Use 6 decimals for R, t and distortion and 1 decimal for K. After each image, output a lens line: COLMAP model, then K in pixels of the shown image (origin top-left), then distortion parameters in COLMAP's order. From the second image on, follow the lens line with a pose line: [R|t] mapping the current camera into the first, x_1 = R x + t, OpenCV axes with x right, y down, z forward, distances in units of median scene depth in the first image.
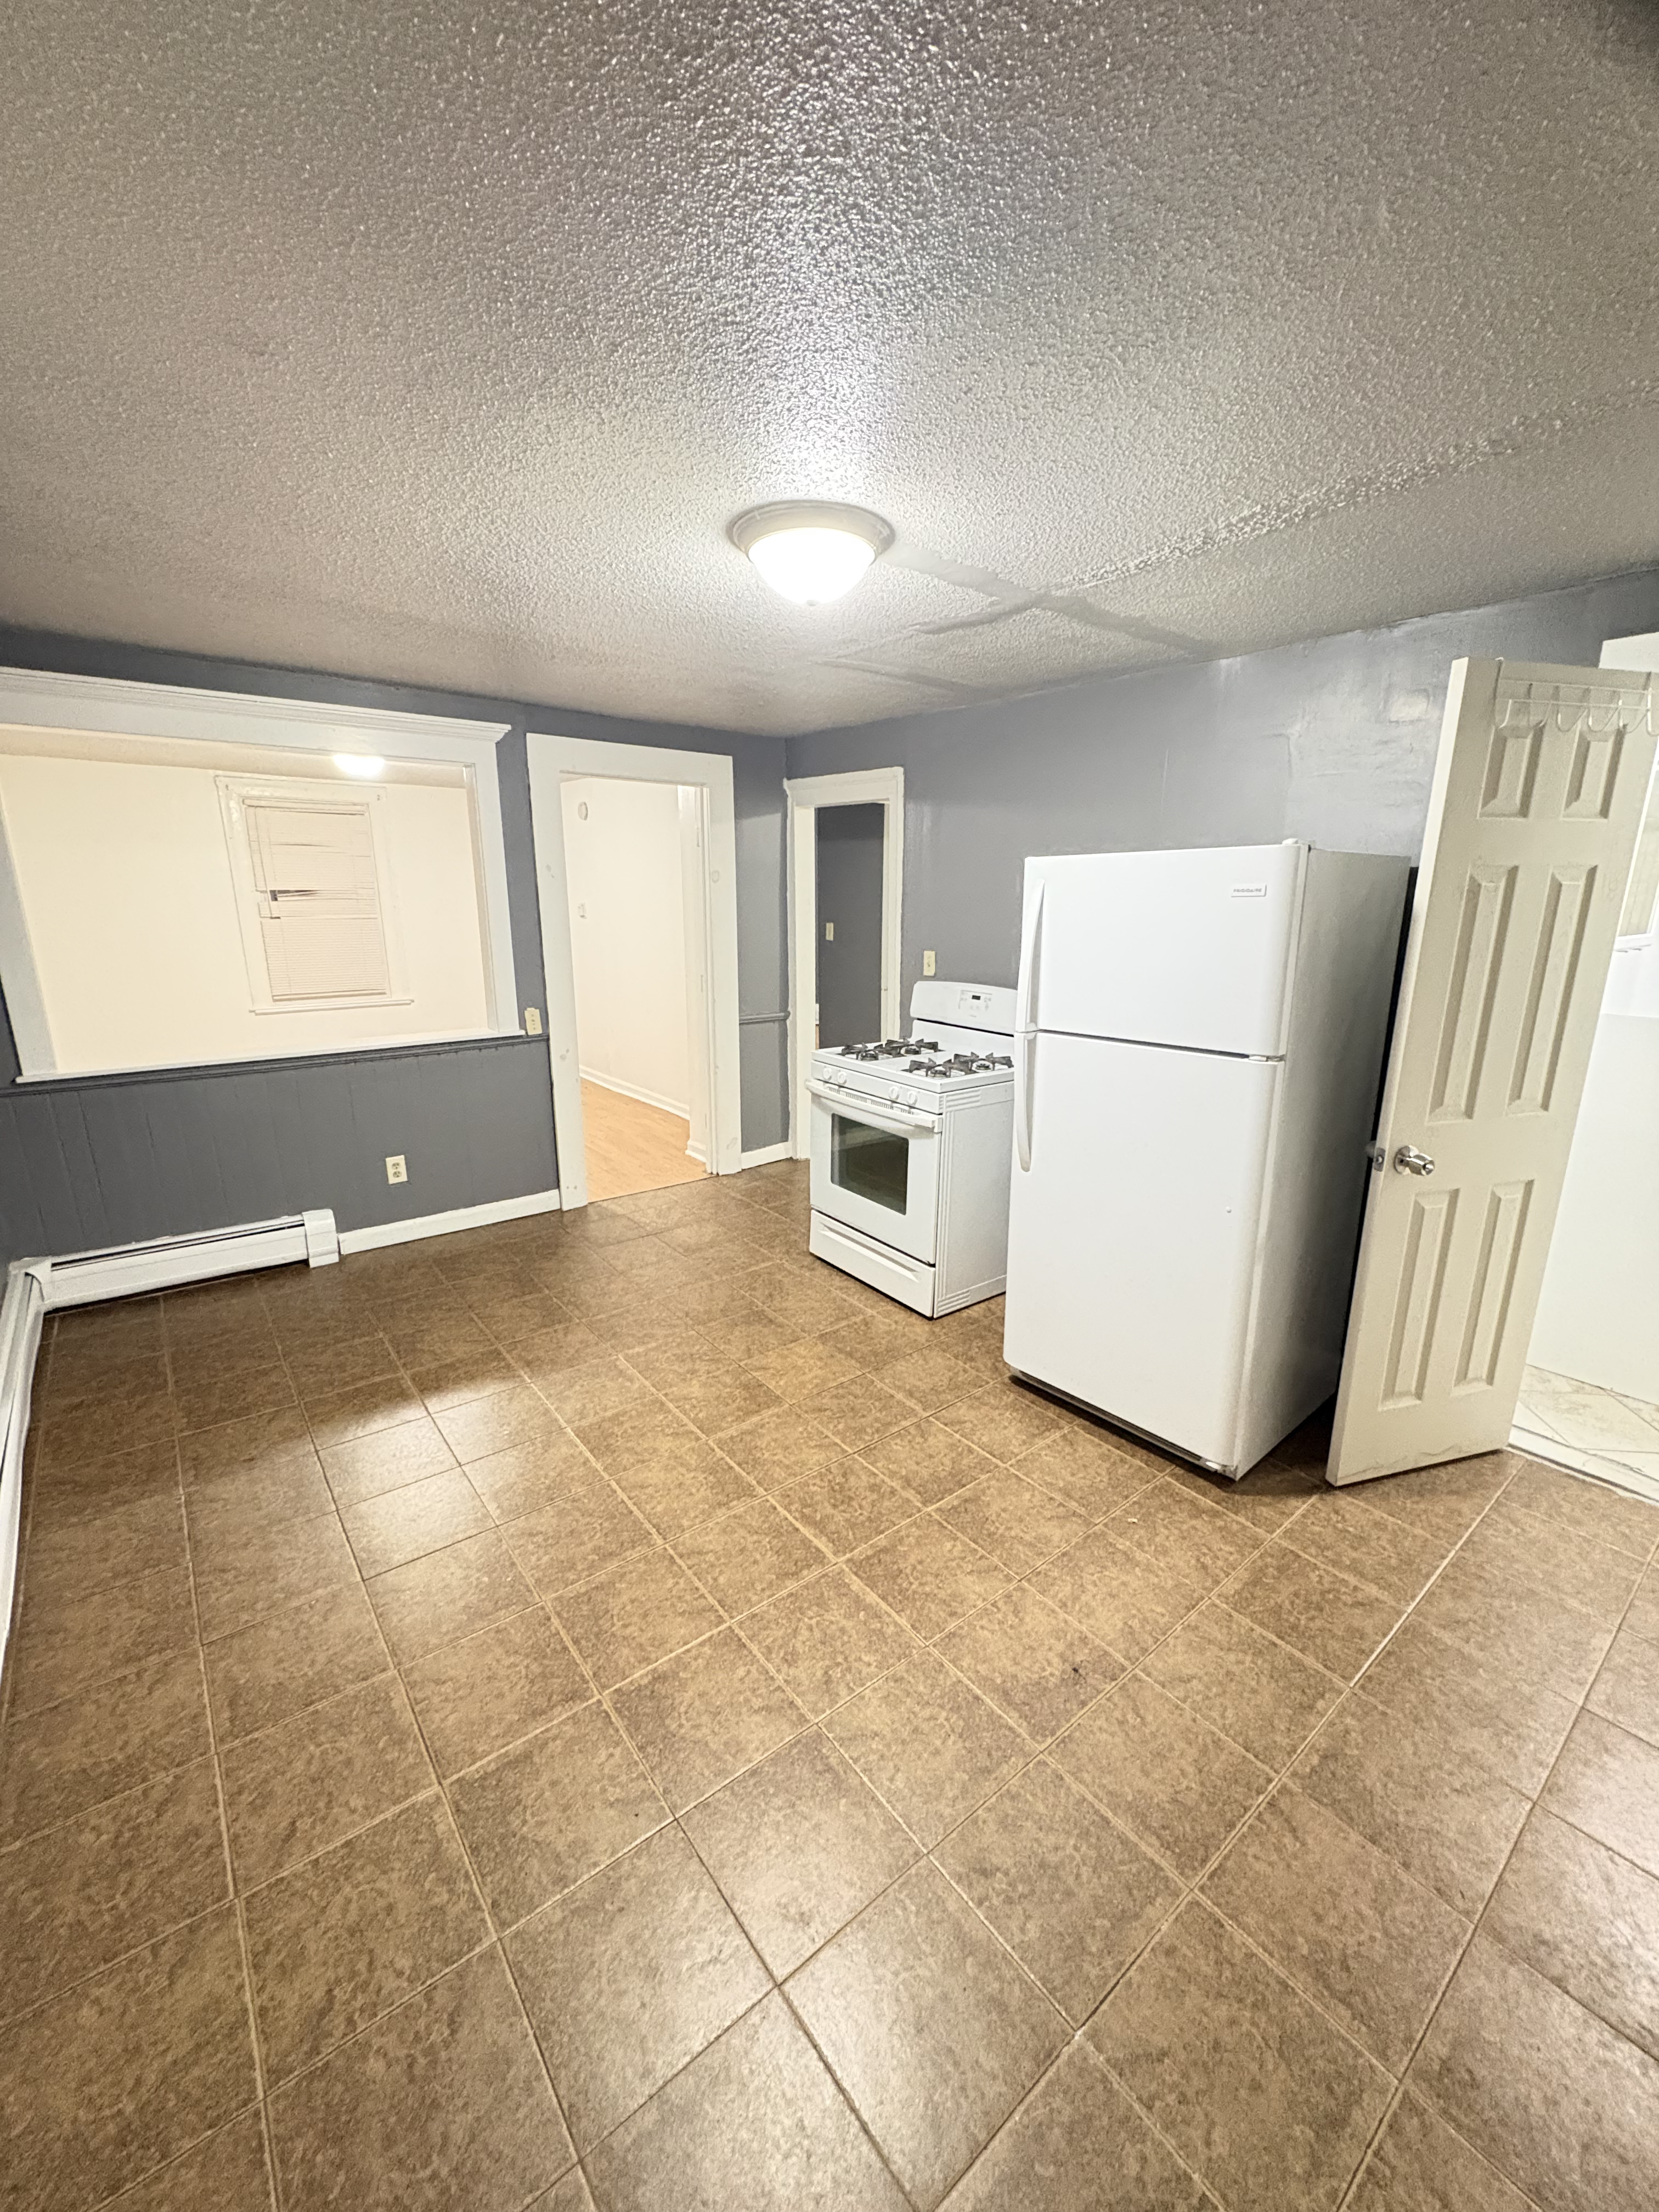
lens RADIAL K [[887.2, 0, 835.1], [0, 887.2, 1107.4], [0, 0, 1]] dist [-0.001518, -0.000254]
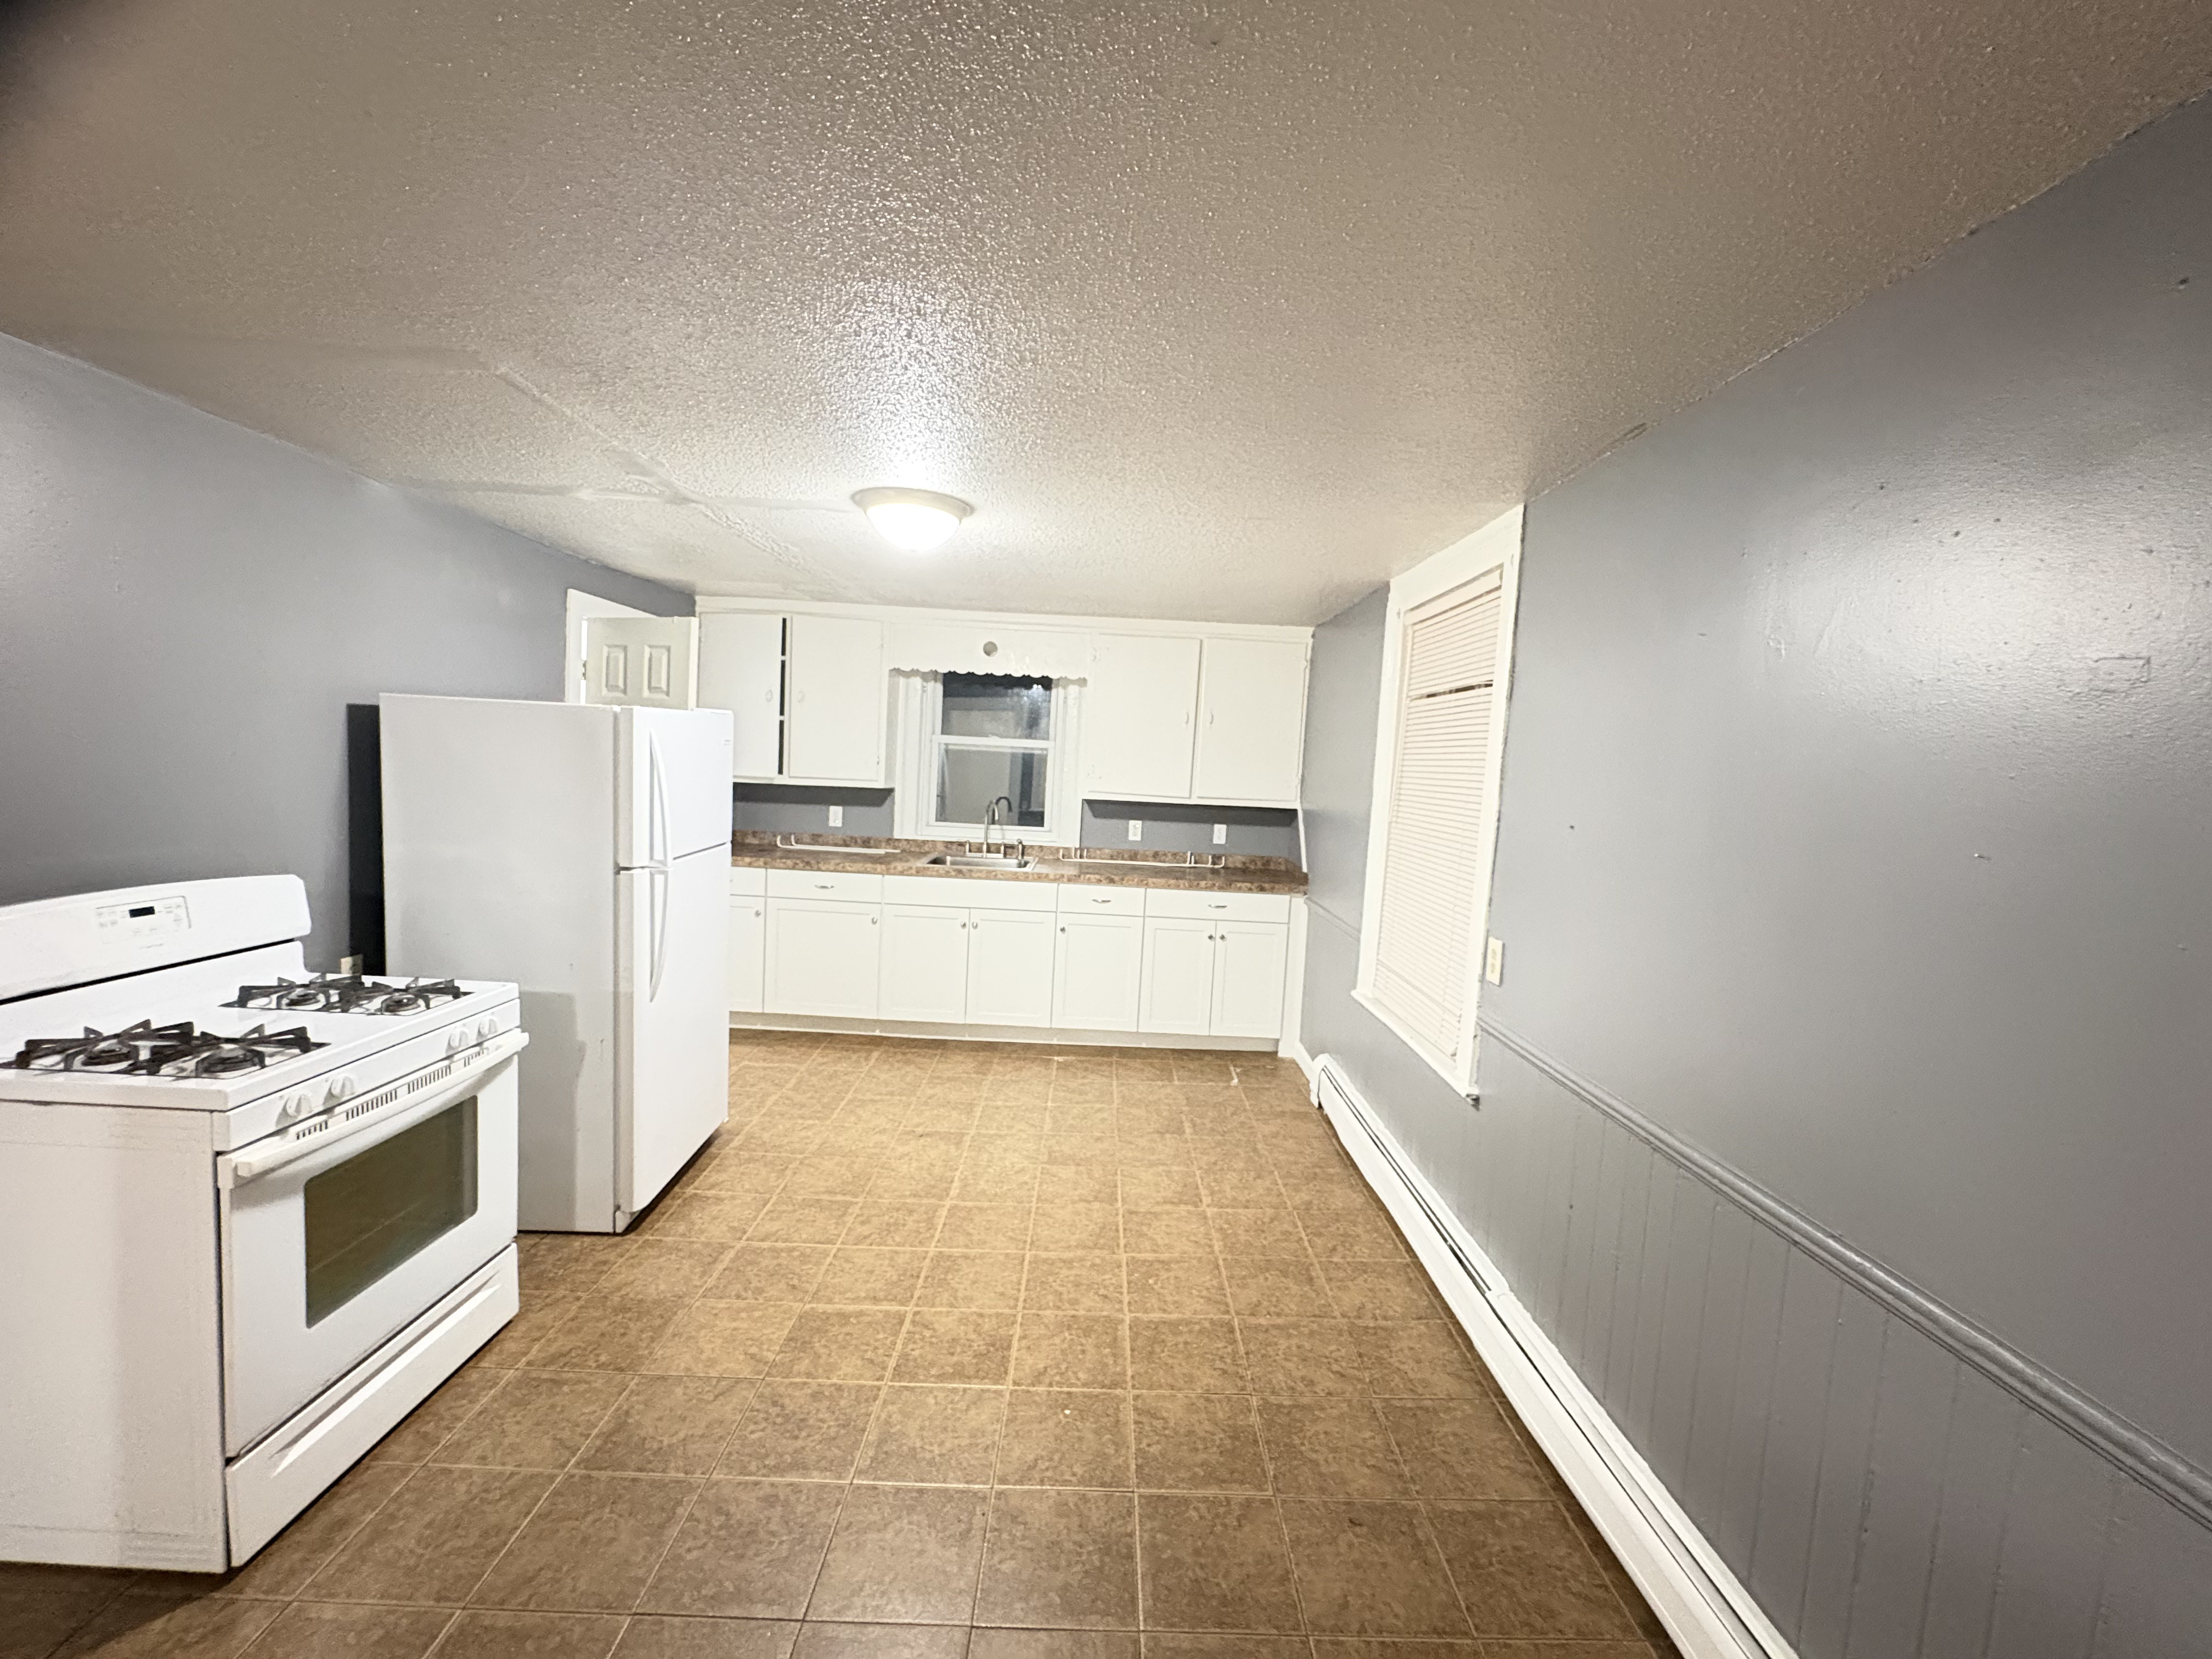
lens RADIAL K [[887.2, 0, 1106.9], [0, 887.2, 830.7], [0, 0, 1]] dist [-0.001518, -0.000254]
pose [[-0.786171, -0.096684, 0.610400, -0.939672], [0.091389, 0.958641, 0.269548, -0.402853], [-0.611215, 0.267694, -0.744820, 1.601193]]
